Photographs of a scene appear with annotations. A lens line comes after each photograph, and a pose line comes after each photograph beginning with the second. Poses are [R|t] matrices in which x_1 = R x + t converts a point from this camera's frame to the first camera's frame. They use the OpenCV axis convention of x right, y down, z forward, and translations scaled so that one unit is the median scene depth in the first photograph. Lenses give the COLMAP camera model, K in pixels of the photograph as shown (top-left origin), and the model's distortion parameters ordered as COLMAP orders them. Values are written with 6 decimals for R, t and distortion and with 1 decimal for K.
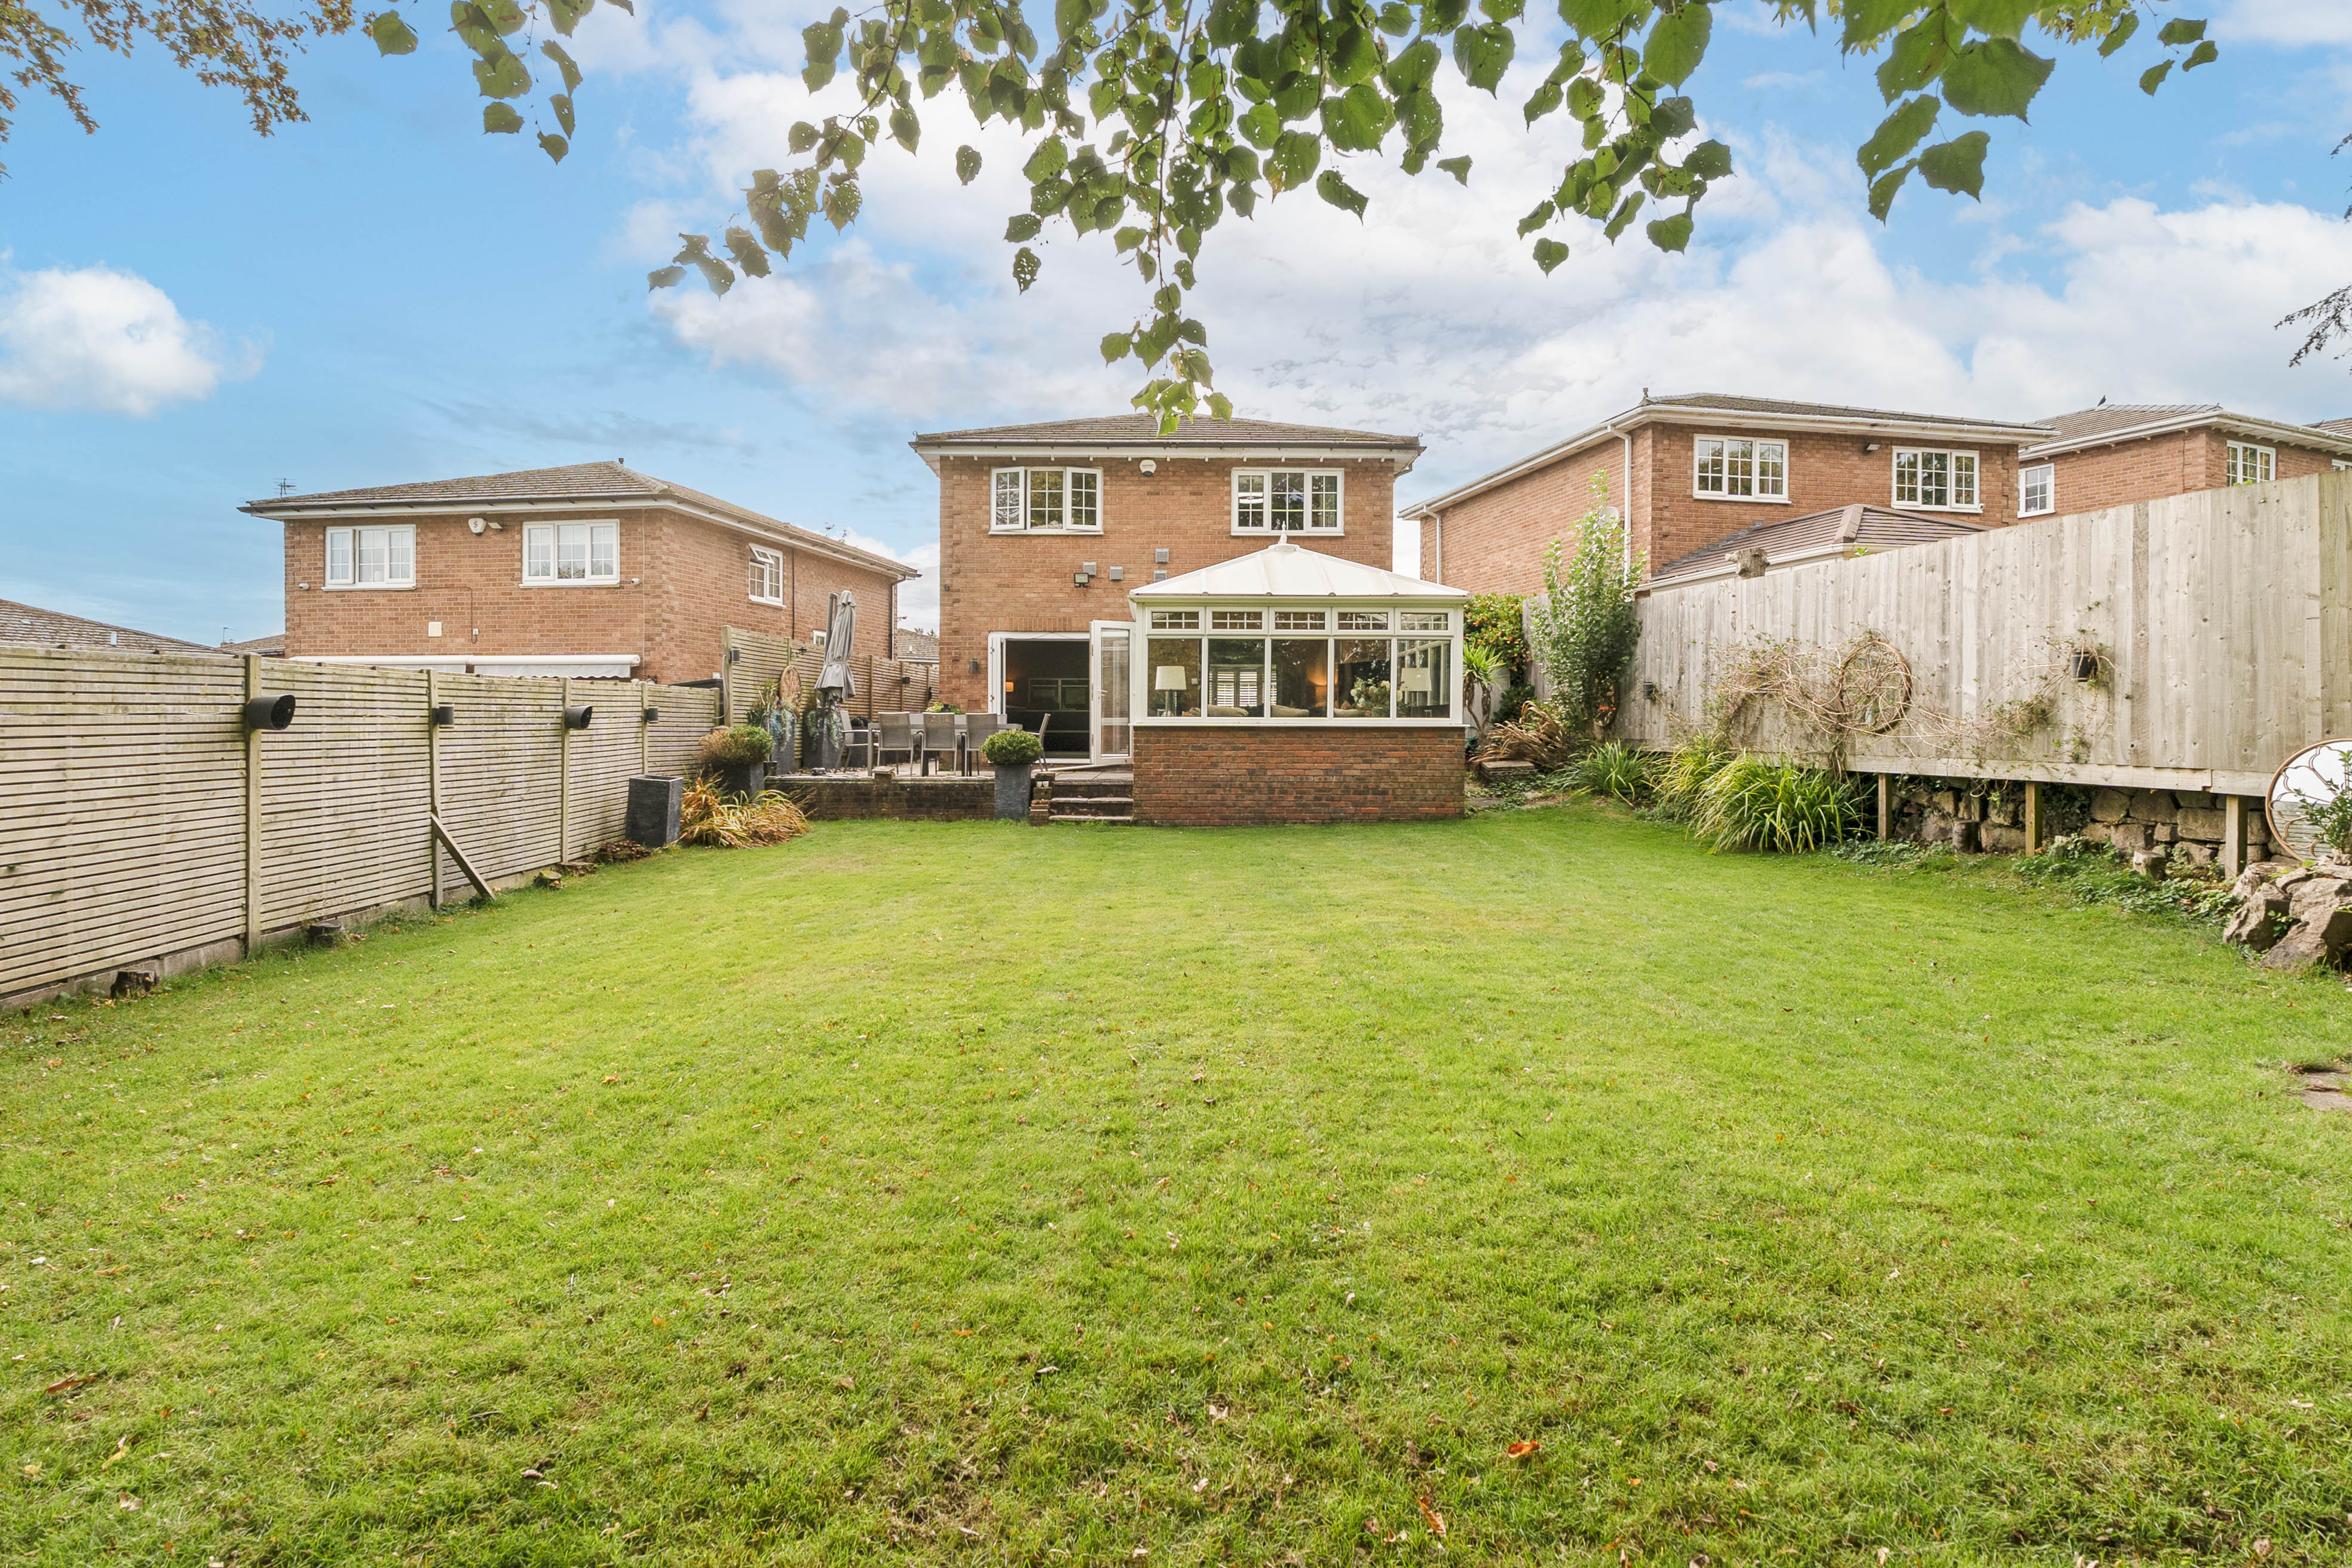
lens RADIAL K [[1091.5, 0, 1176.0], [0, 1091.5, 784.0], [0, 0, 1]] dist [-0.016024, -0.000050]
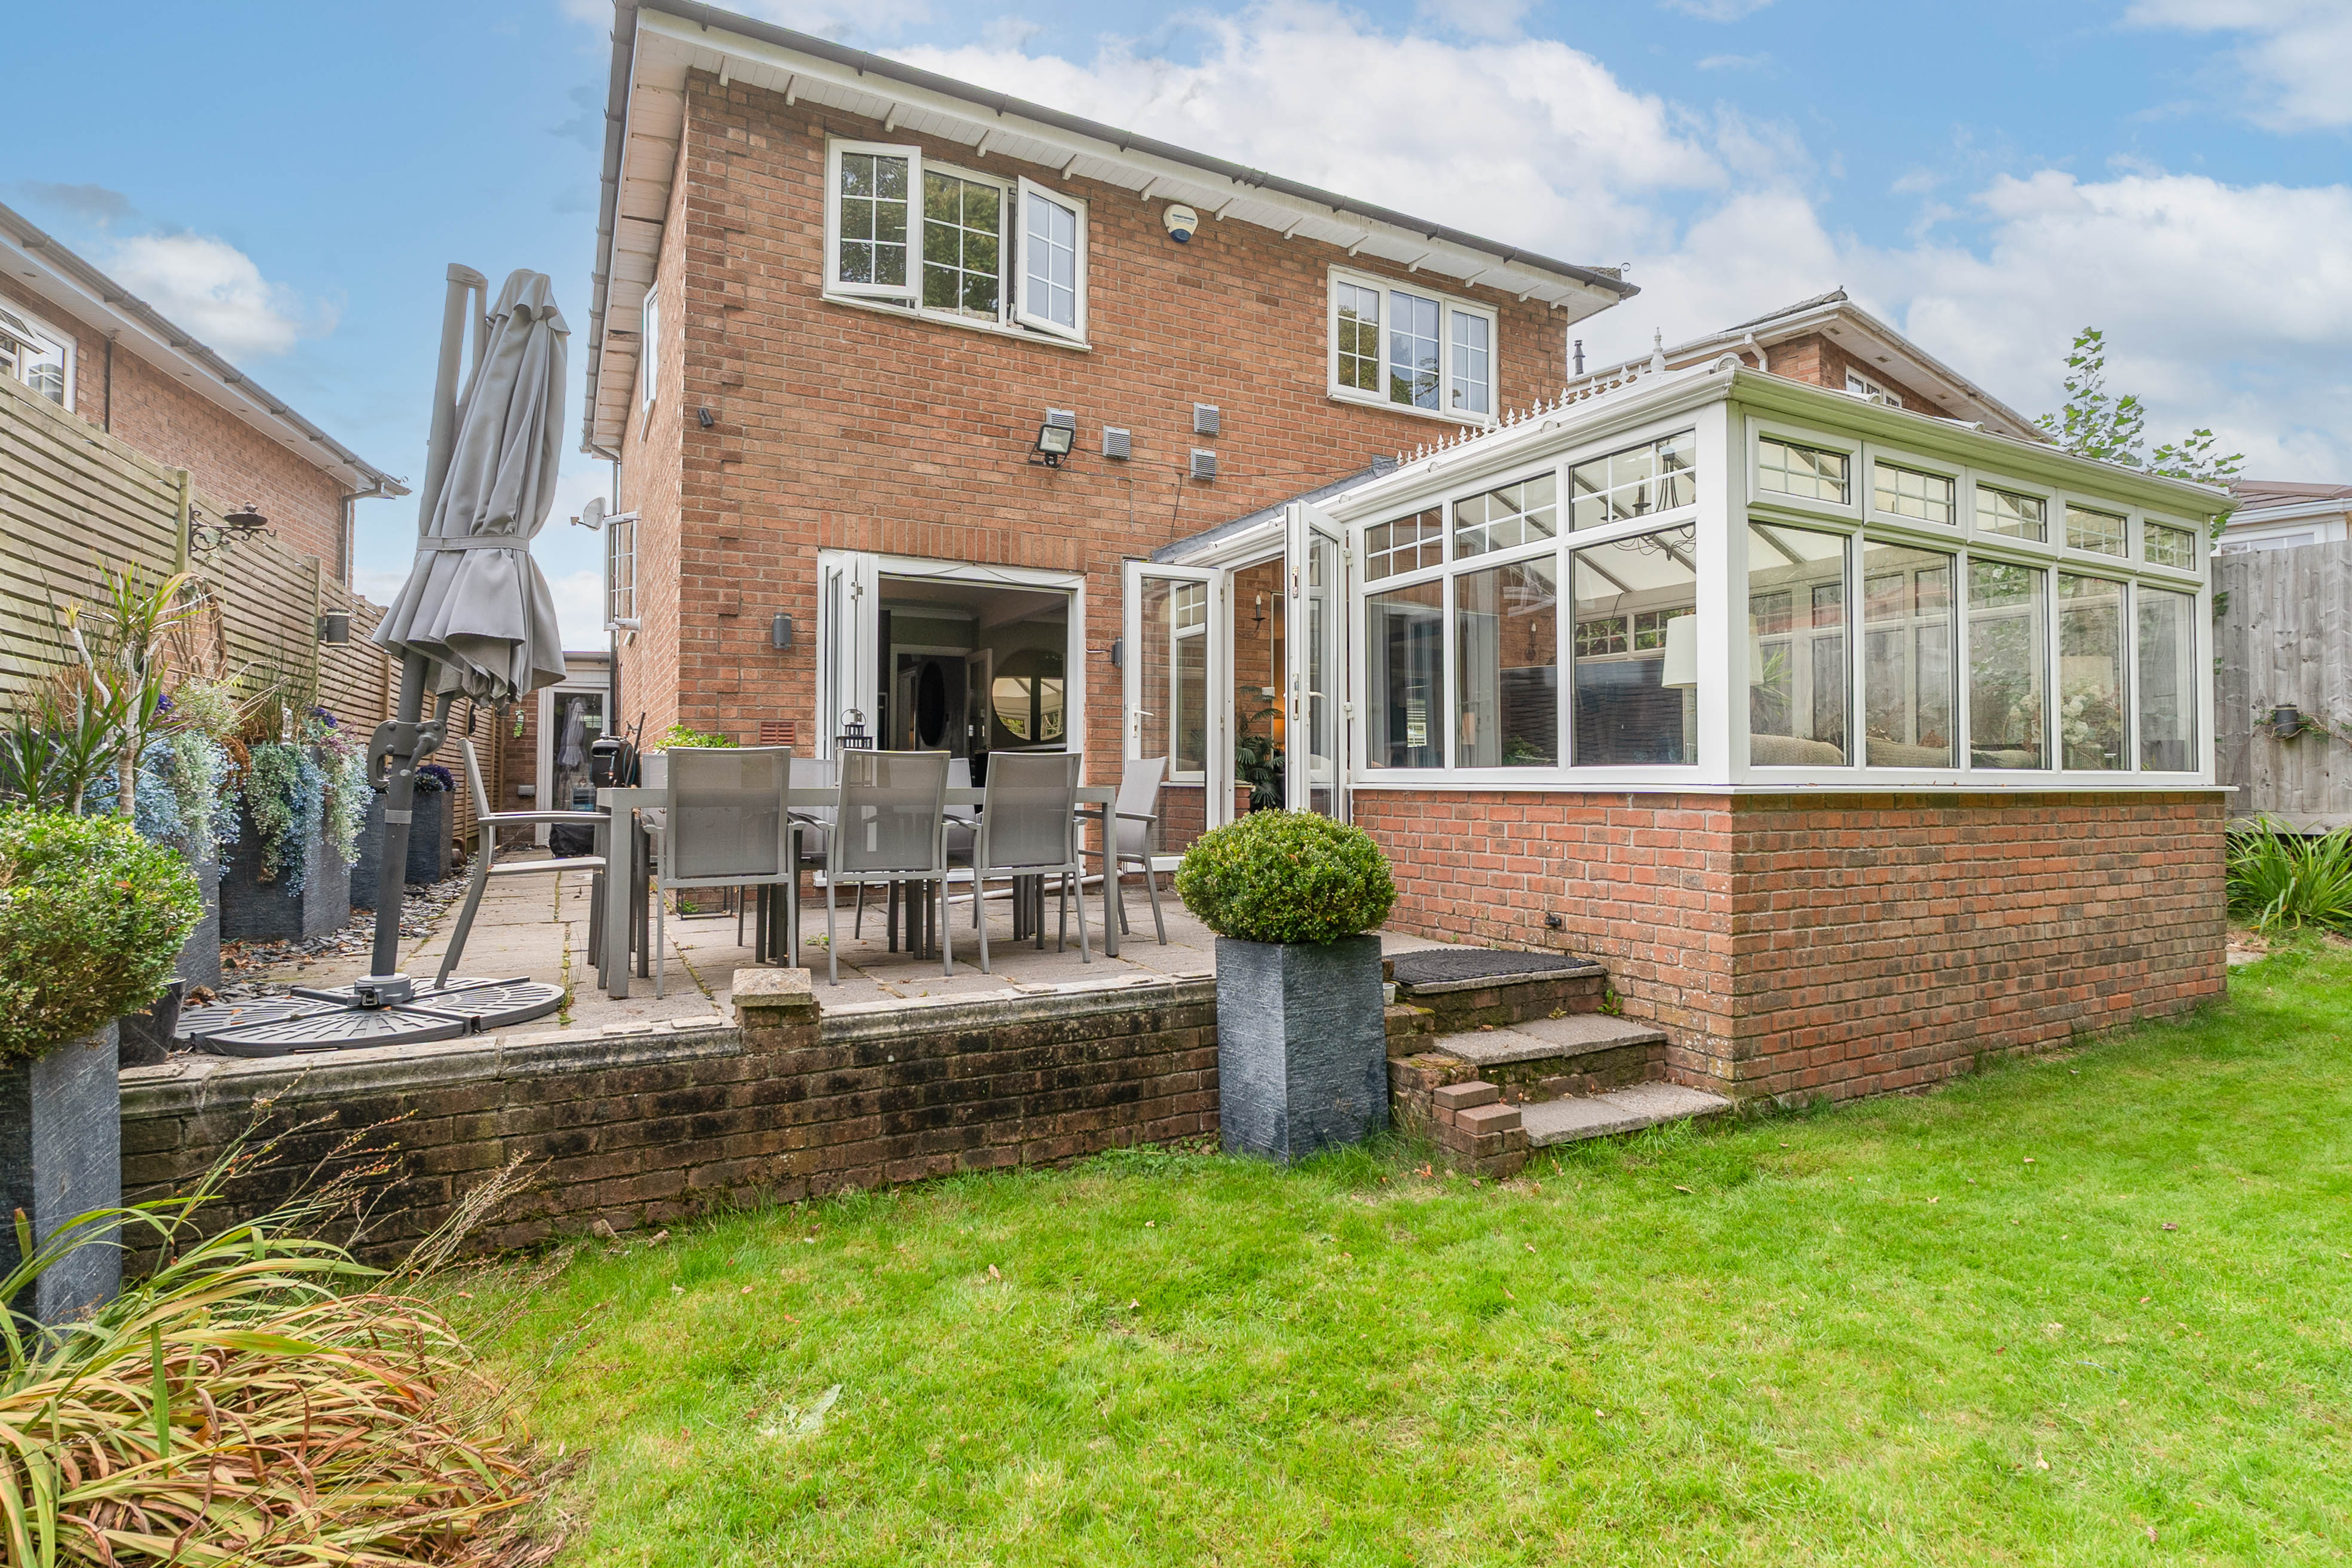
lens RADIAL K [[1137.2, 0, 1185.4], [0, 1137.2, 775.2], [0, 0, 1]] dist [0.001010, -0.000239]
pose [[0.892599, 0.000068, 0.450852, -0.238750], [0.025828, 0.998350, -0.051285, -0.034745], [-0.450111, 0.057421, 0.891124, 0.587416]]
